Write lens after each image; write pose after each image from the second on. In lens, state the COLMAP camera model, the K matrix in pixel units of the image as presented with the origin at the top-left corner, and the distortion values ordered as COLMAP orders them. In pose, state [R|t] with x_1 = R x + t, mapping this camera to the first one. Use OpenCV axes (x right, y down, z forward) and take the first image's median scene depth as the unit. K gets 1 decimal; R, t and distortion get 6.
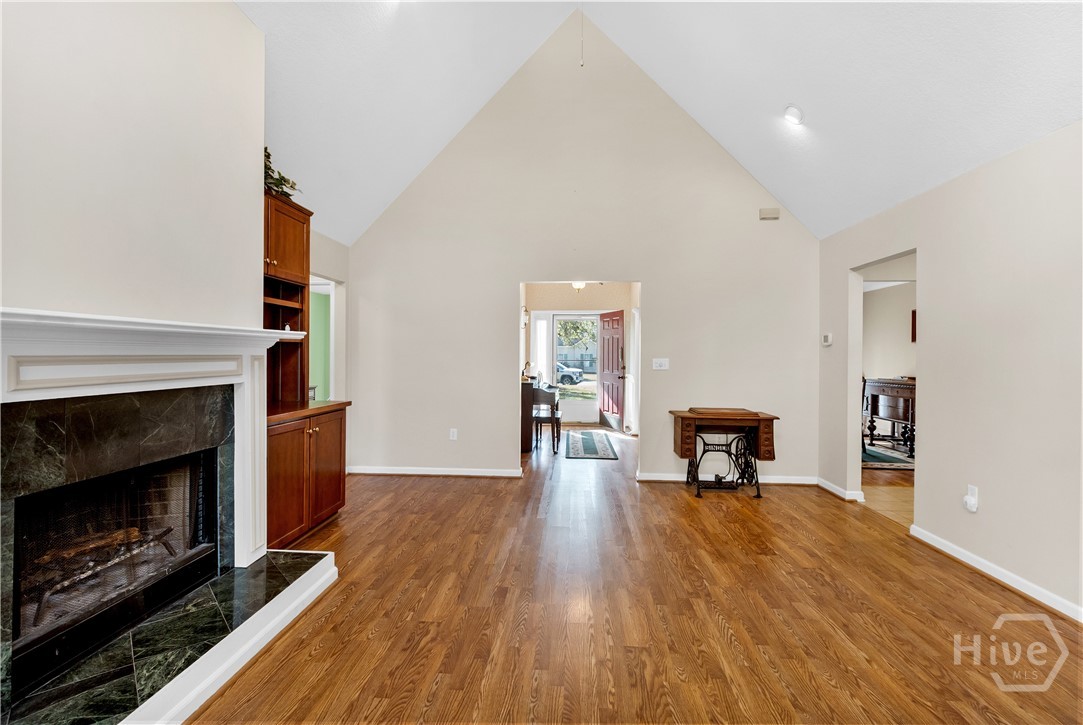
lens RADIAL K [[505.0, 0, 542.5], [0, 505.0, 359.1], [0, 0, 1]] dist [0.004810, 0.001214]
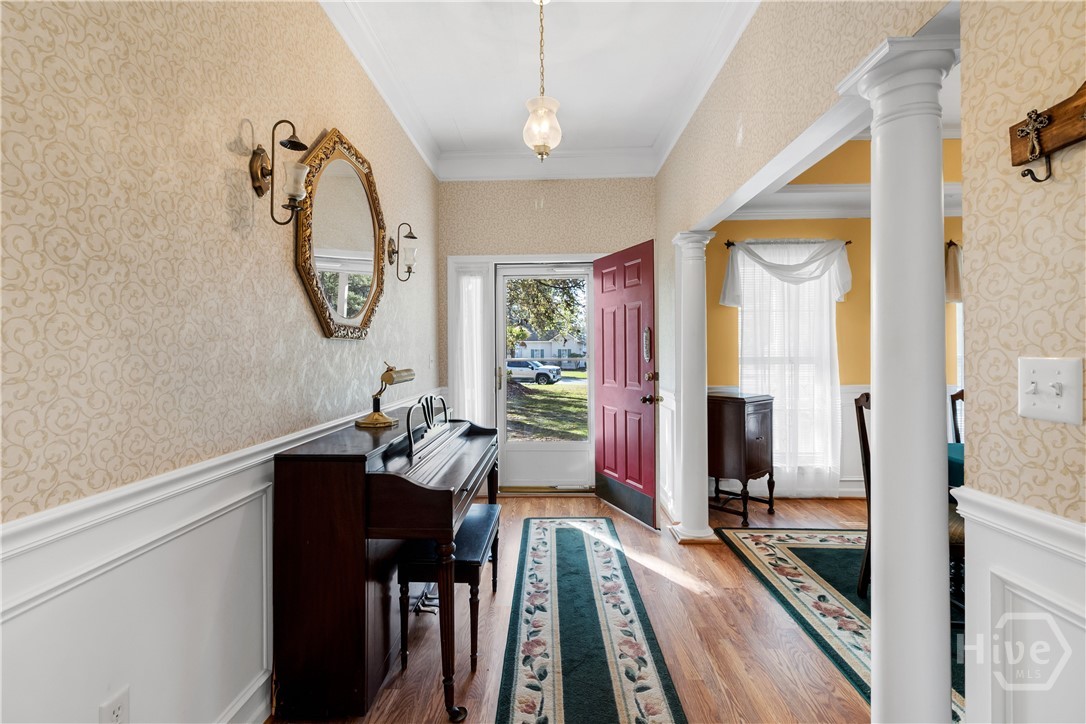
lens RADIAL K [[506.4, 0, 543.7], [0, 506.4, 354.0], [0, 0, 1]] dist [0.004810, 0.001214]
pose [[0.998874, -0.009137, 0.046546, 0.116287], [0.009243, 0.999955, -0.002050, -0.005063], [-0.046525, 0.002478, 0.998914, 1.398969]]
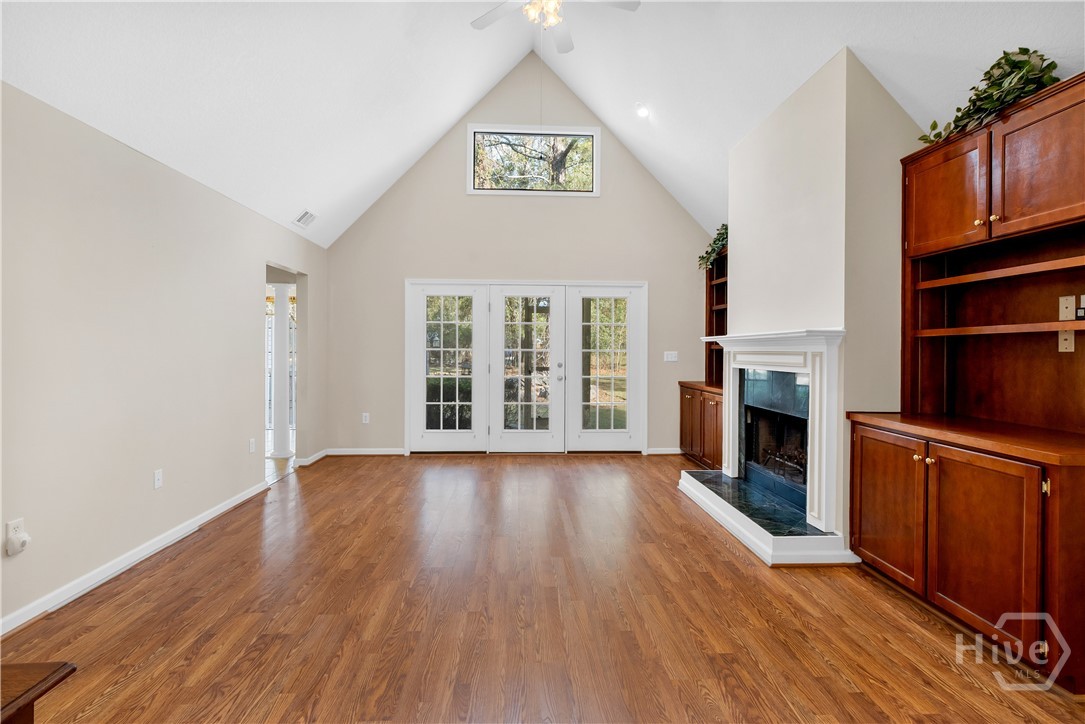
lens RADIAL K [[505.9, 0, 540.2], [0, 505.9, 354.3], [0, 0, 1]] dist [0.004810, 0.001214]
pose [[-0.993674, -0.011030, -0.111757, 0.159602], [-0.013055, 0.999763, 0.017409, -0.011667], [0.111538, 0.018757, -0.993583, 1.633281]]
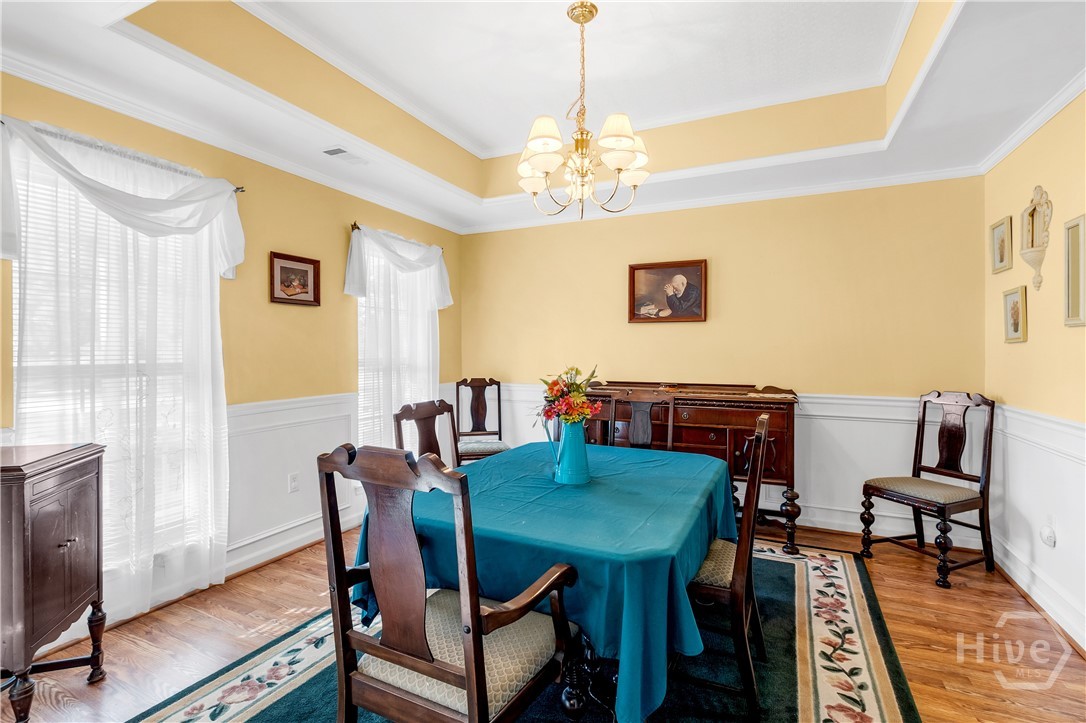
lens RADIAL K [[506.4, 0, 537.4], [0, 506.4, 348.9], [0, 0, 1]] dist [0.004810, 0.001214]
pose [[0.373243, -0.003802, 0.927726, 0.334712], [0.010647, 0.999943, -0.000185, -0.009962], [-0.927672, 0.009947, 0.373263, 1.844908]]
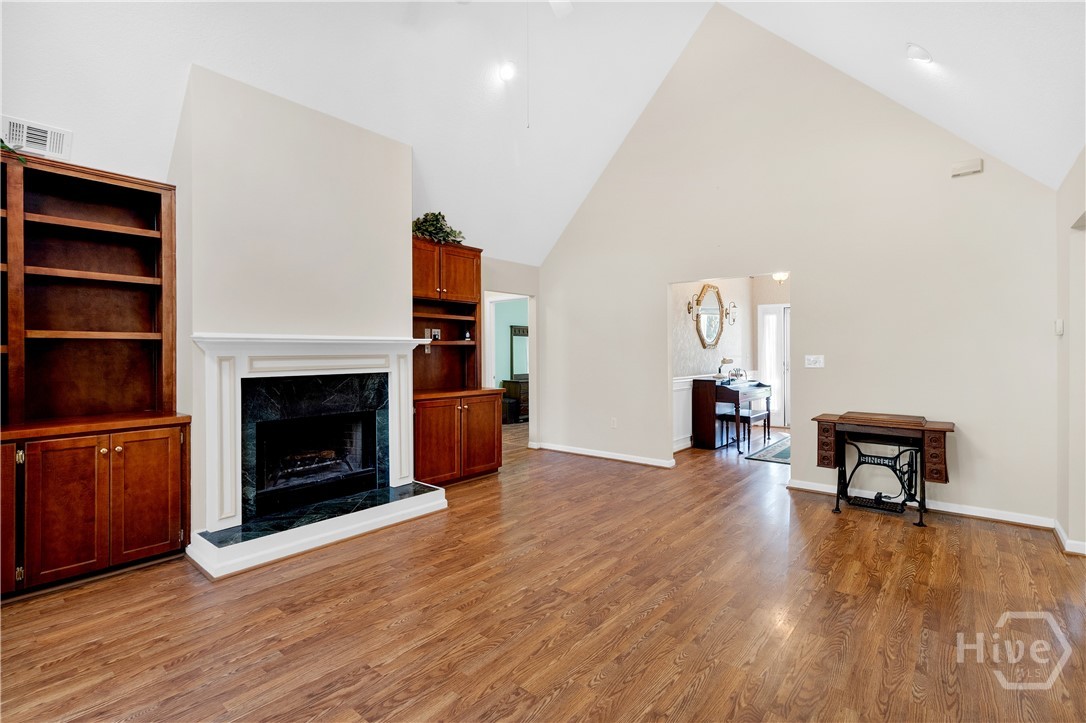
lens RADIAL K [[506.4, 0, 544.5], [0, 506.4, 356.3], [0, 0, 1]] dist [0.004810, 0.001214]
pose [[0.811056, -0.004209, -0.584953, 0.556304], [0.004174, 0.999990, -0.001408, 0.001291], [0.584953, -0.001299, 0.811066, -0.014385]]
